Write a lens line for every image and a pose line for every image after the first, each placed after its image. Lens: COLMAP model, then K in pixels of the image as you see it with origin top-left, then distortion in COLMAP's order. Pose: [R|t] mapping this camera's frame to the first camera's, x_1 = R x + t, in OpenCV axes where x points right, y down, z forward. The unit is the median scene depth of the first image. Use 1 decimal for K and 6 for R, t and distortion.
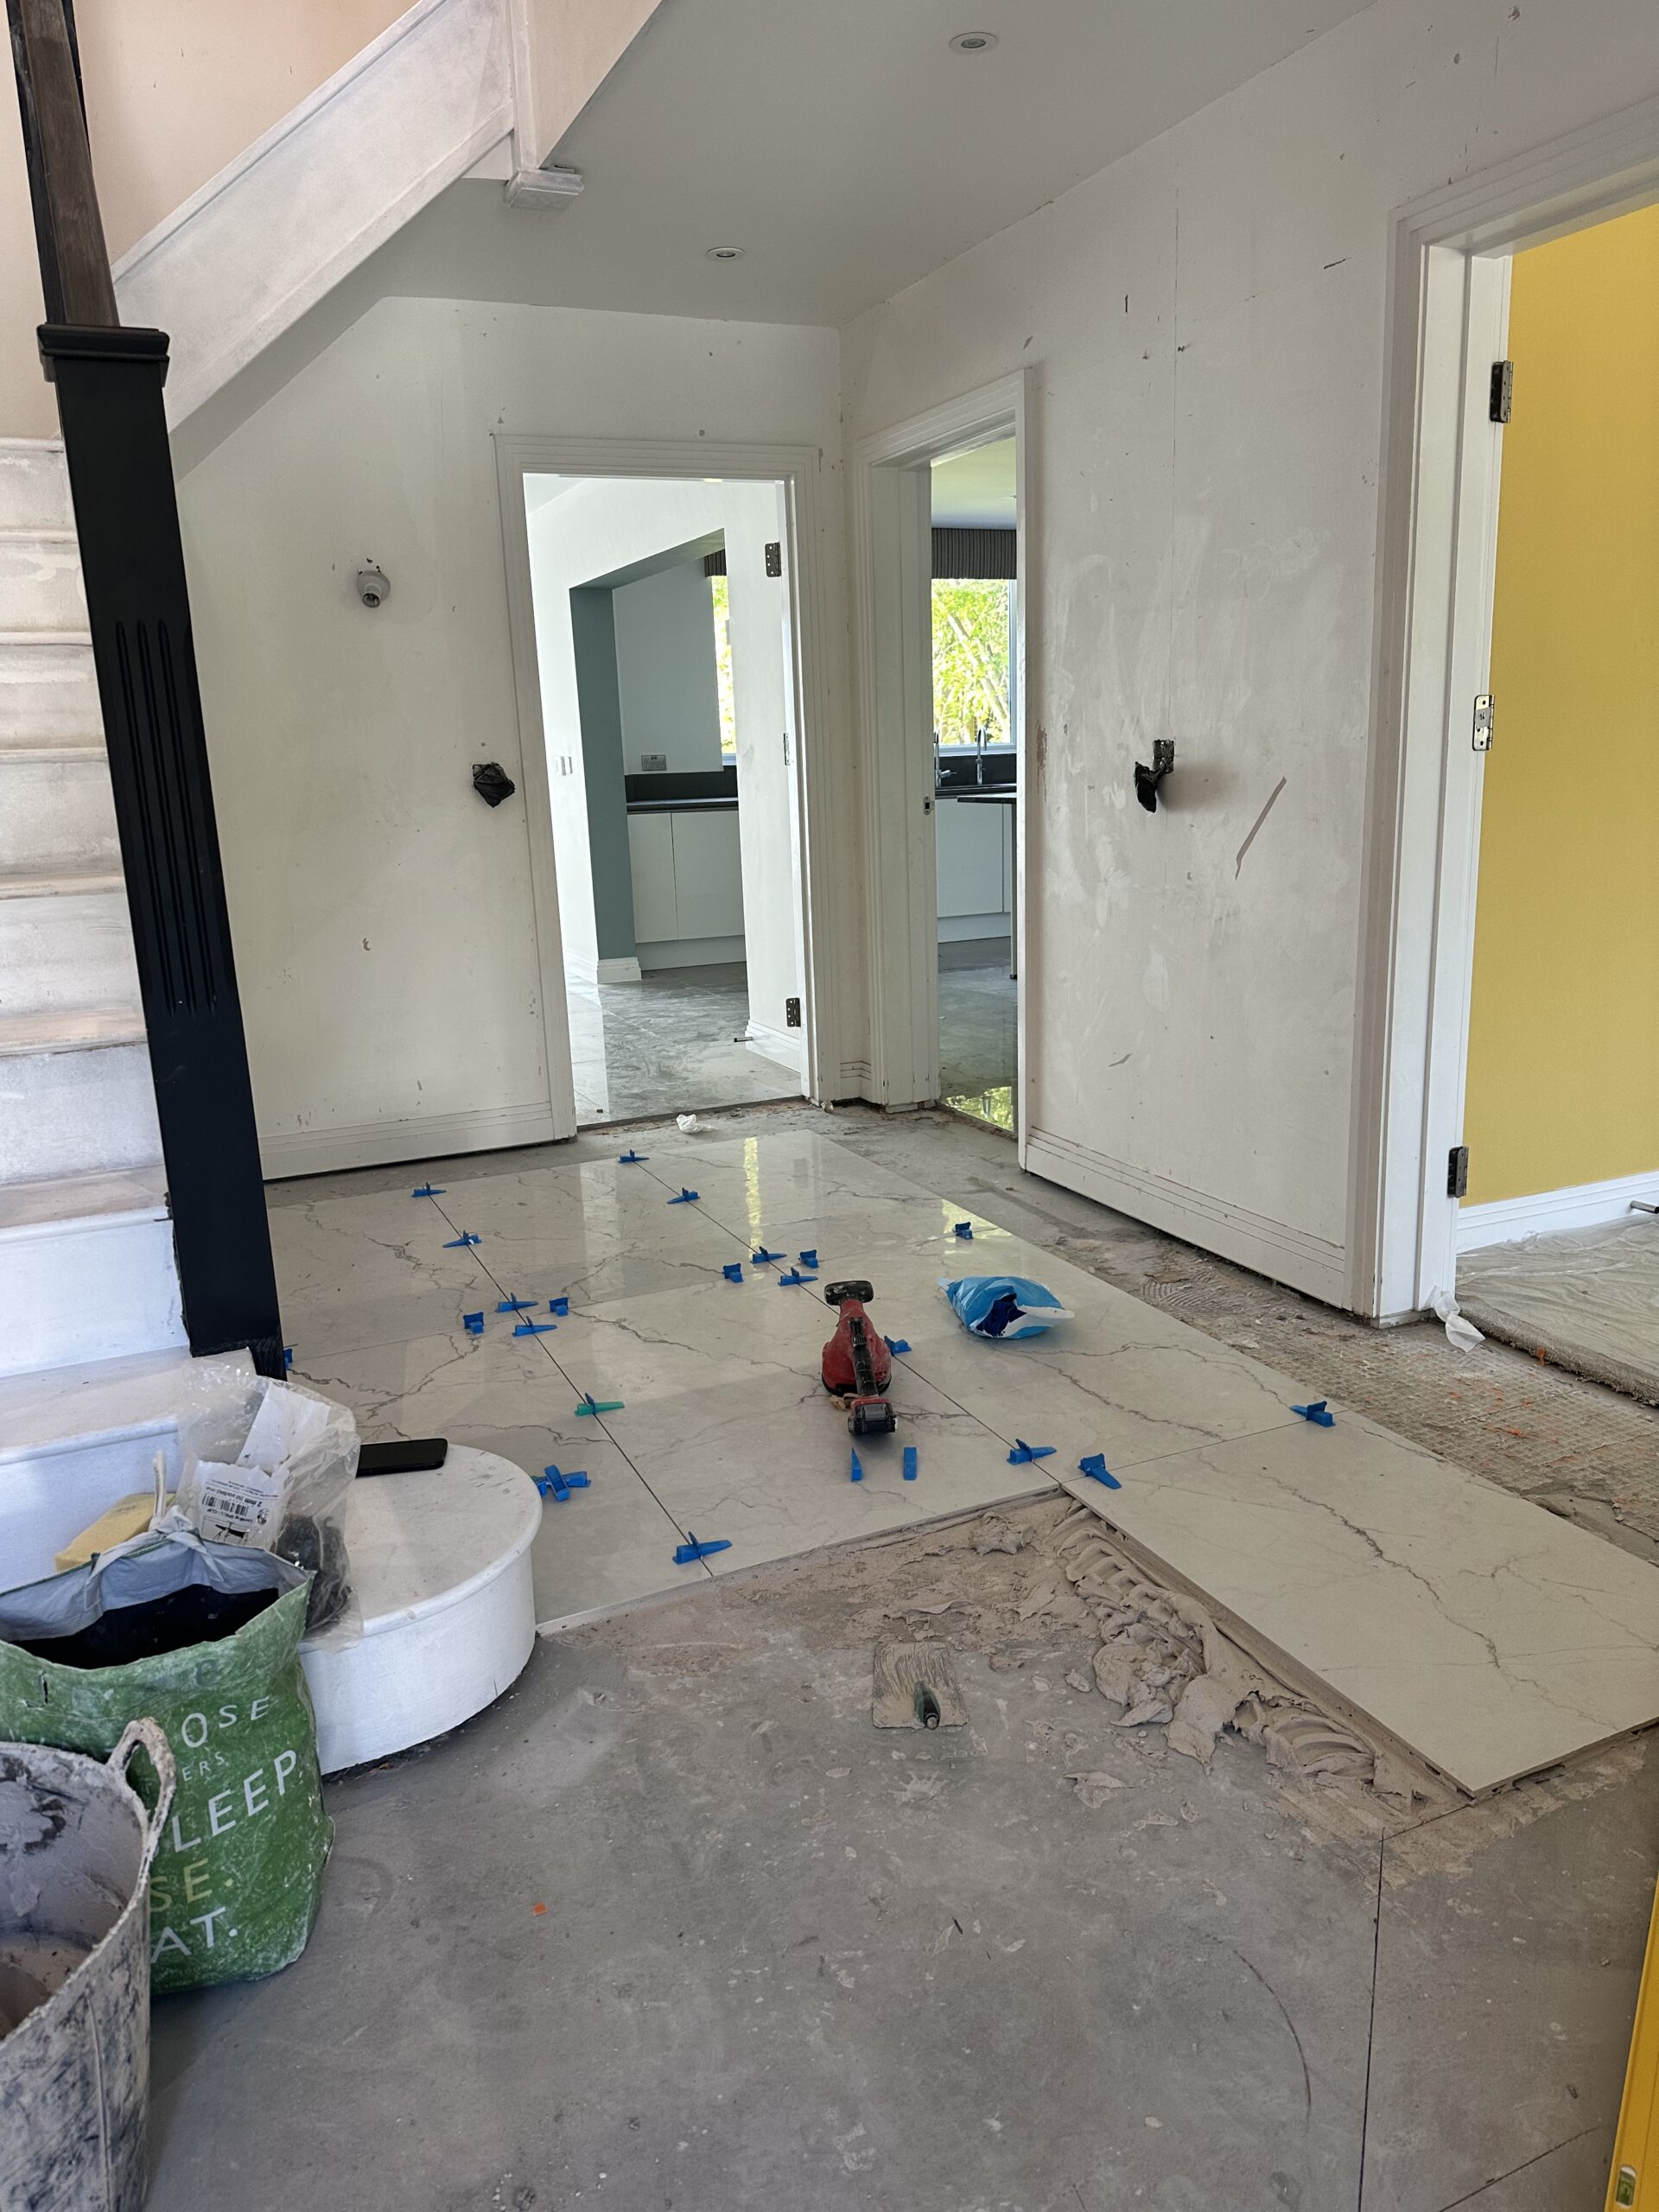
lens RADIAL K [[1554.9, 0, 828.2], [0, 1554.9, 1125.8], [0, 0, 1]] dist [0.089094, -0.168075]
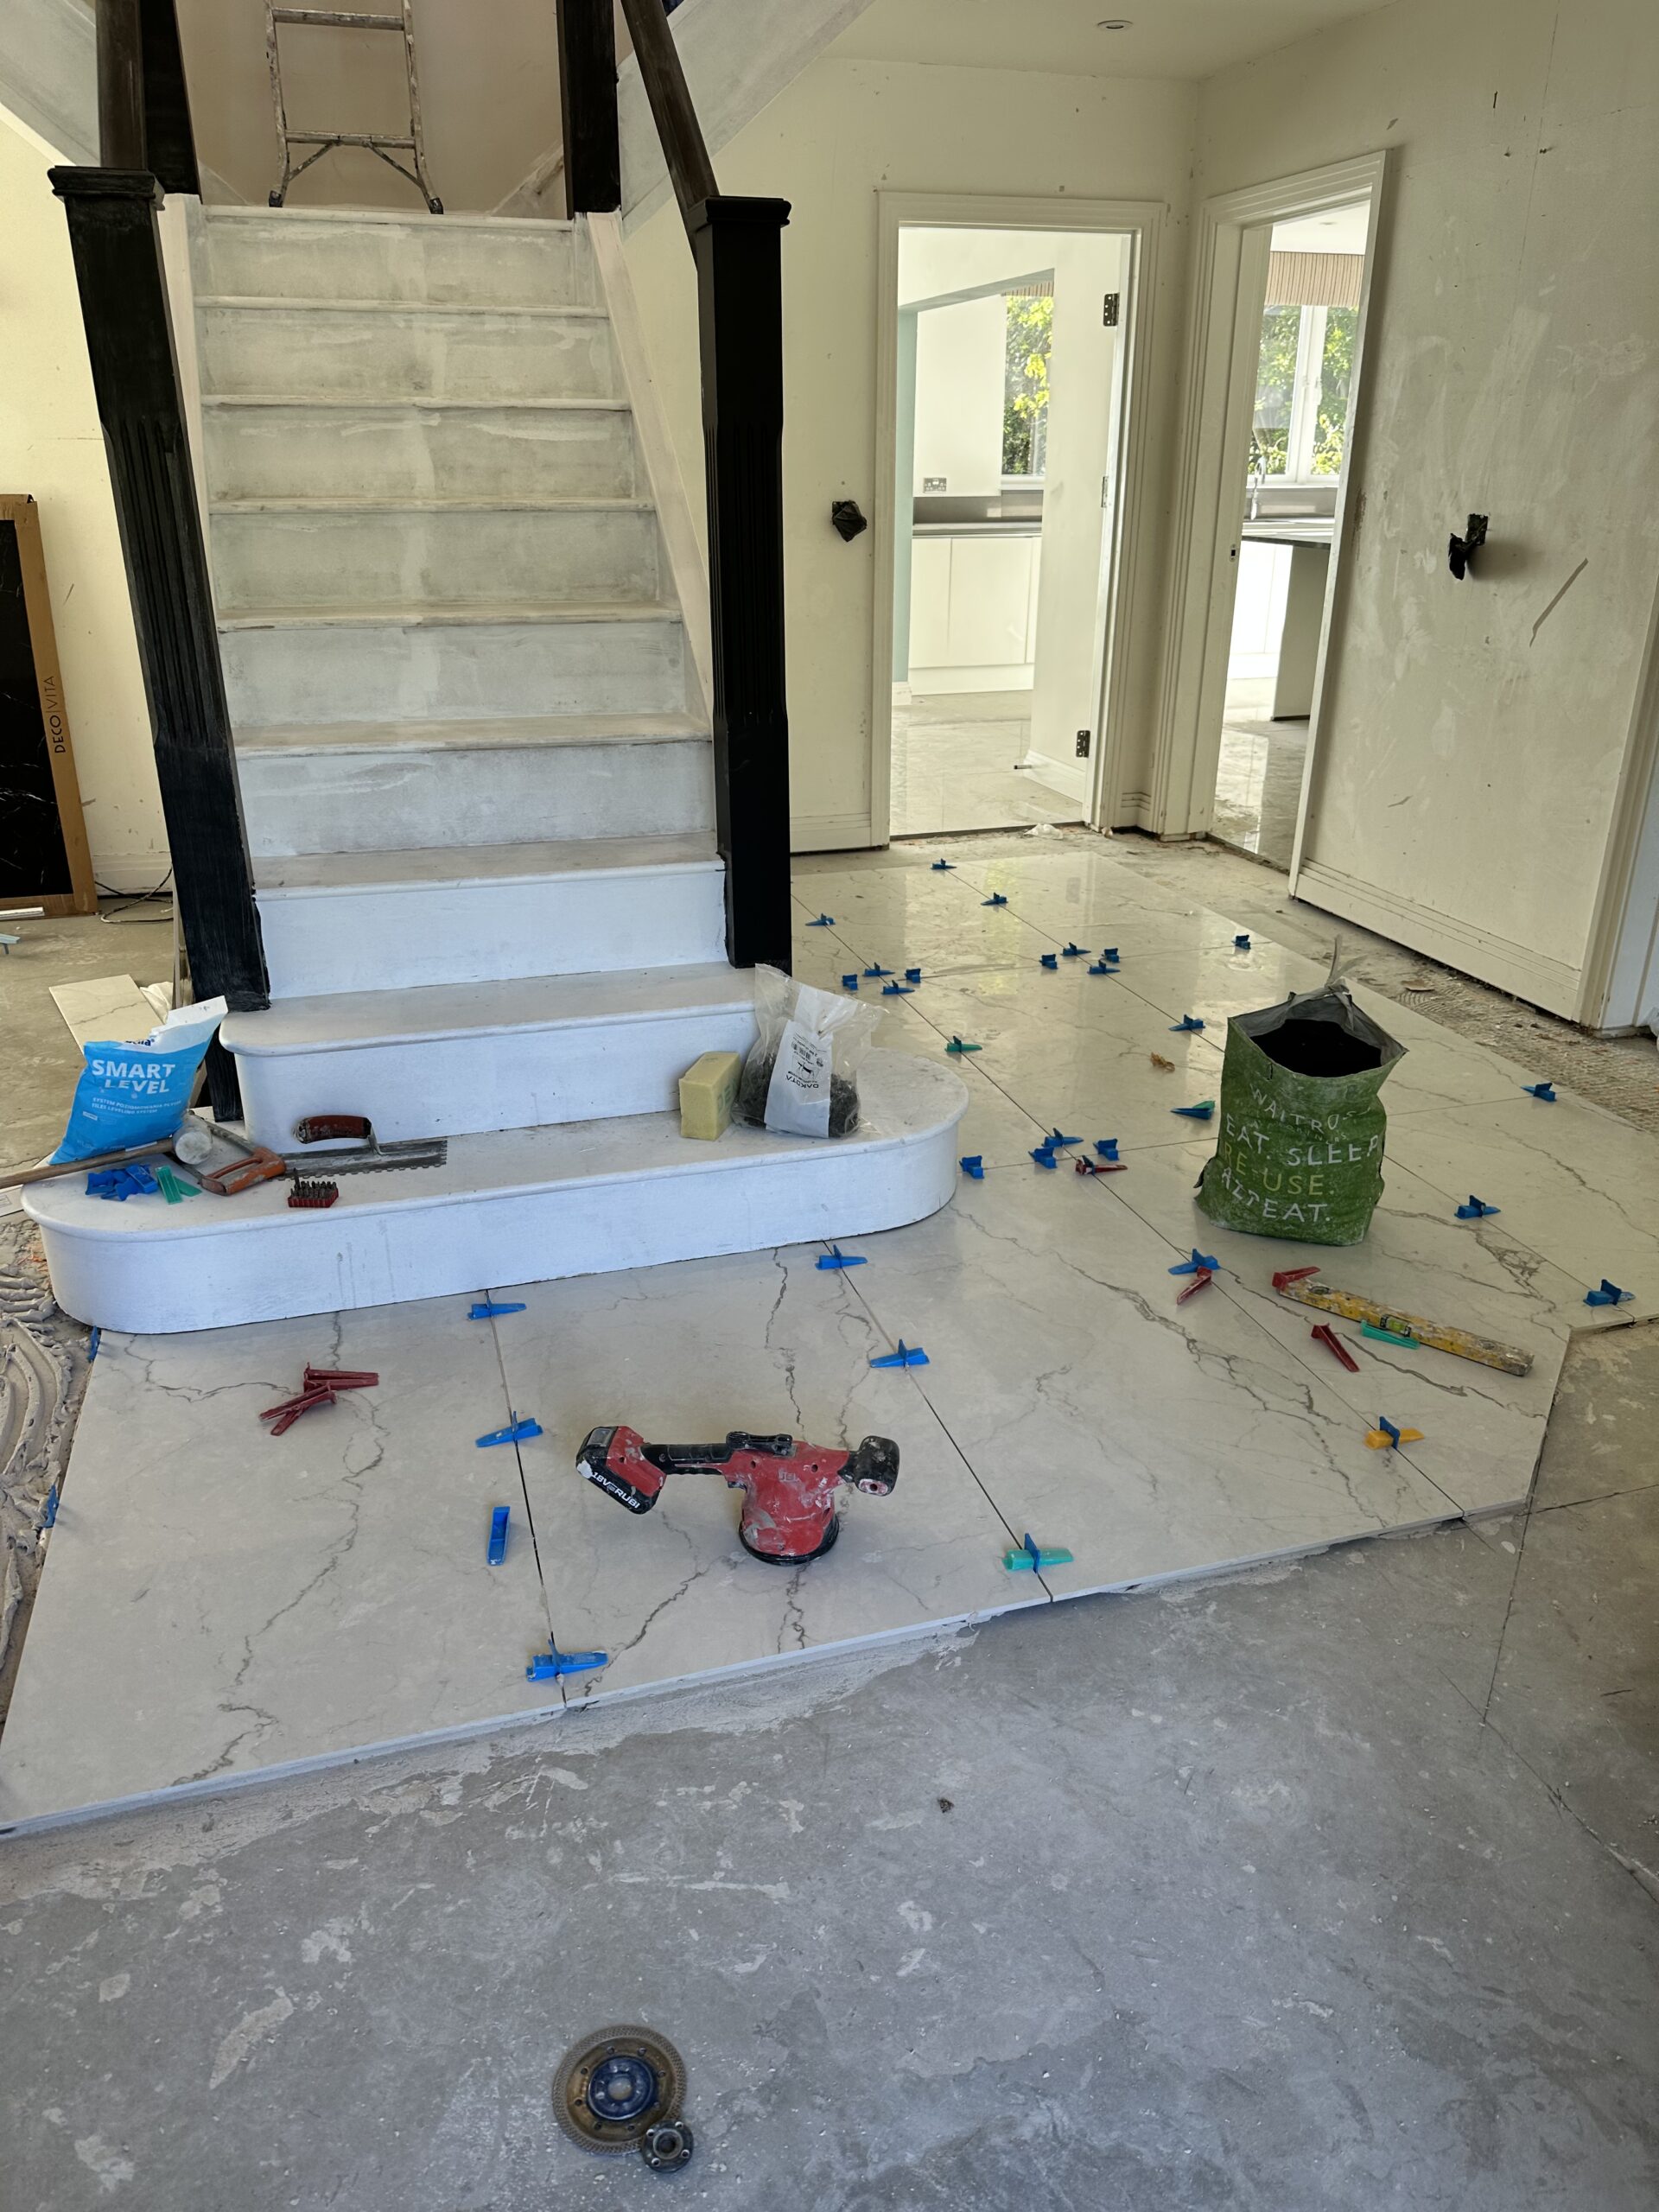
lens RADIAL K [[1554.9, 0, 828.2], [0, 1554.9, 1125.8], [0, 0, 1]] dist [0.089094, -0.168075]
pose [[0.990597, 0.084205, -0.107828, -0.087986], [-0.064854, 0.982990, 0.171829, 0.022024], [0.120463, -0.163220, 0.979208, -0.230290]]
